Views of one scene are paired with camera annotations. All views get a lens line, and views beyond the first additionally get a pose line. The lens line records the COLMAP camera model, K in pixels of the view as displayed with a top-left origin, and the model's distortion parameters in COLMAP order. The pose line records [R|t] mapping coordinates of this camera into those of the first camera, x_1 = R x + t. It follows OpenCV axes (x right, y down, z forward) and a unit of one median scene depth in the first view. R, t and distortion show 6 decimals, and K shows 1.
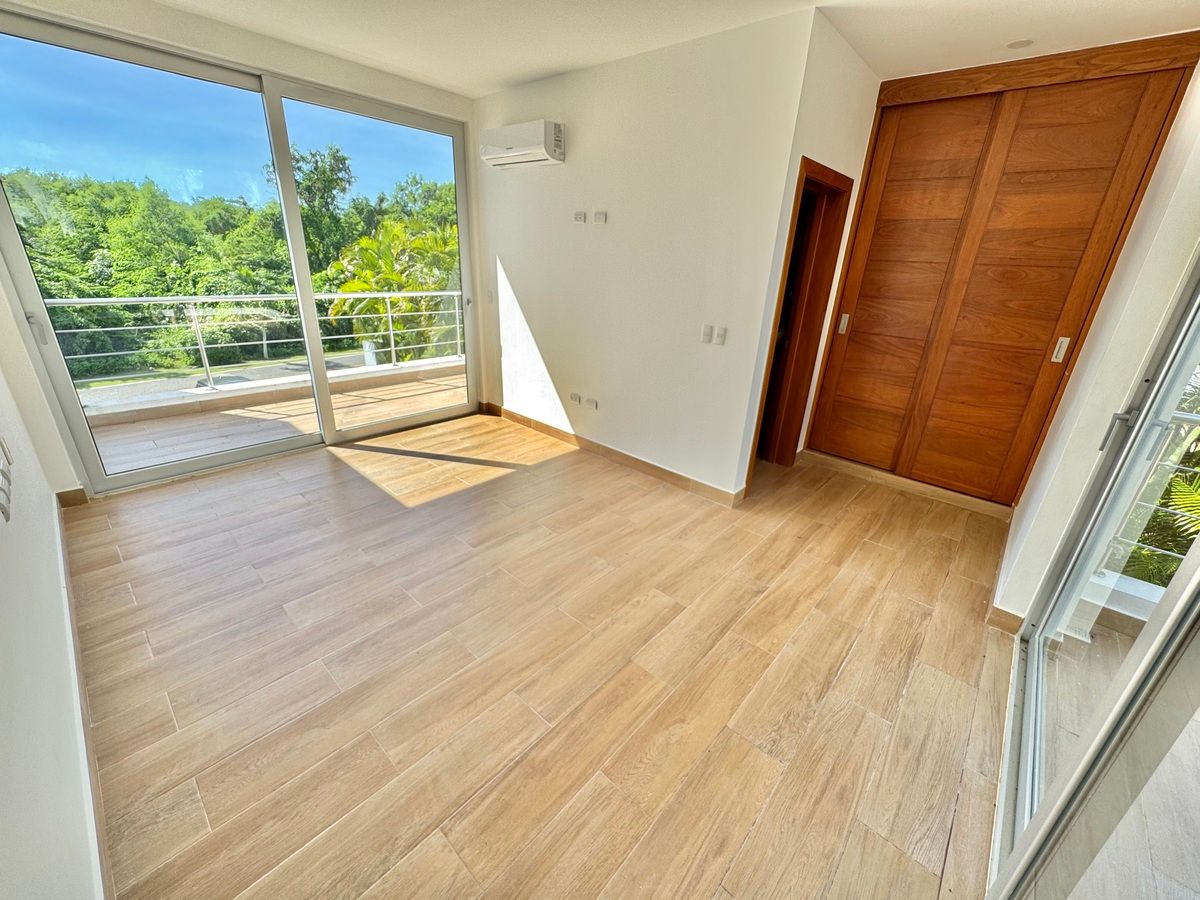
lens RADIAL K [[477.3, 0, 602.5], [0, 477.3, 448.0], [0, 0, 1]] dist [-0.011098, -0.000238]
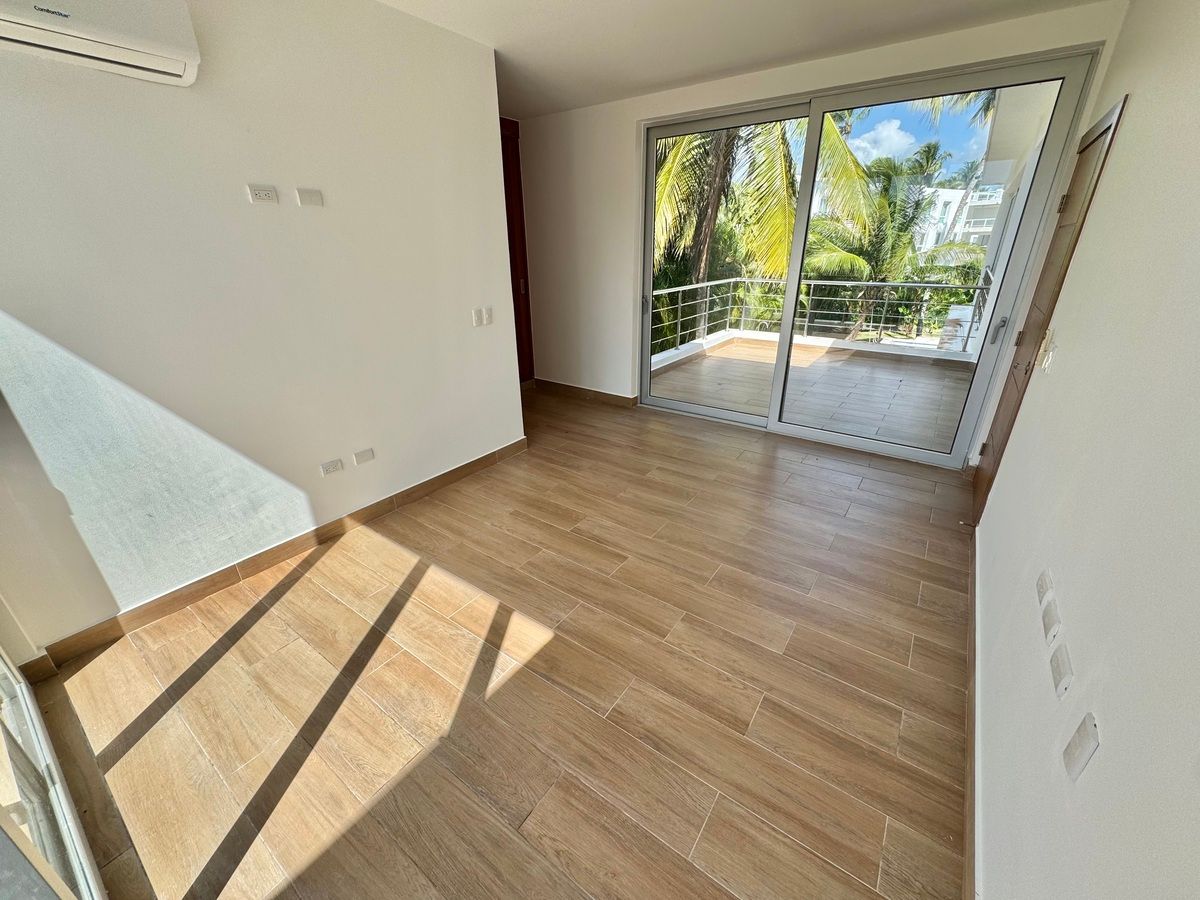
lens RADIAL K [[477.3, 0, 602.5], [0, 477.3, 448.0], [0, 0, 1]] dist [-0.011098, -0.000238]
pose [[-0.114797, -0.431537, 0.894761, -1.012040], [0.372144, 0.816442, 0.441510, -0.411931], [-0.921048, 0.383664, 0.066869, 0.871577]]
